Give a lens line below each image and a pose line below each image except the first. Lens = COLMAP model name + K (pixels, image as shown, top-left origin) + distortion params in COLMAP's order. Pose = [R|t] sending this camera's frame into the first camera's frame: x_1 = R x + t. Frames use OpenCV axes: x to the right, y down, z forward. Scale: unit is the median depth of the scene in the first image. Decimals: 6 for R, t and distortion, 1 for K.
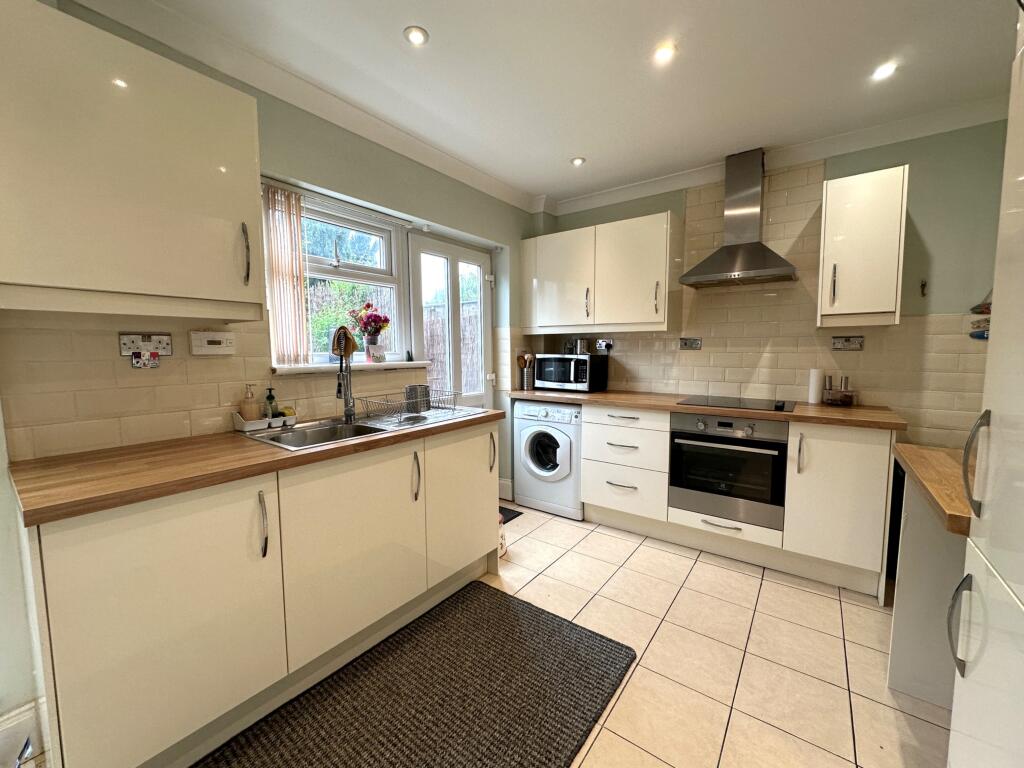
lens RADIAL K [[415.9, 0, 512.0], [0, 415.9, 384.0], [0, 0, 1]] dist [-0.000678, -0.000142]
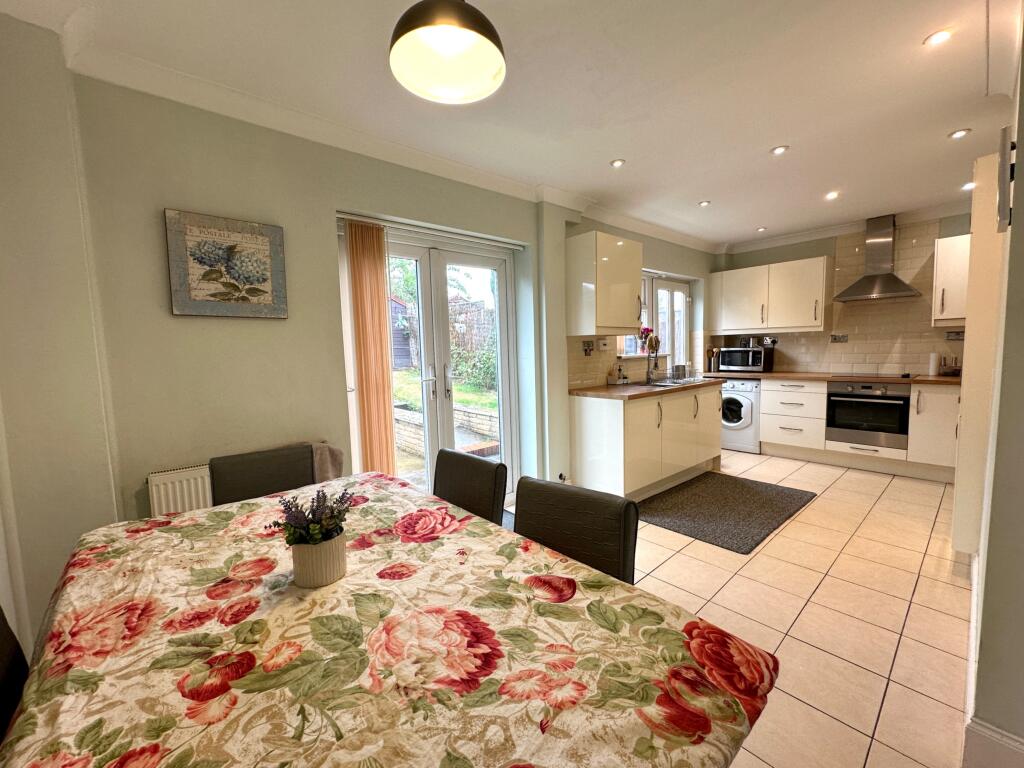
lens RADIAL K [[415.9, 0, 512.0], [0, 415.9, 384.0], [0, 0, 1]] dist [-0.000678, -0.000142]
pose [[0.974532, -0.002595, -0.224235, -0.432797], [0.003153, 0.999993, 0.002130, 0.066845], [0.224228, -0.002782, 0.974533, -0.816841]]
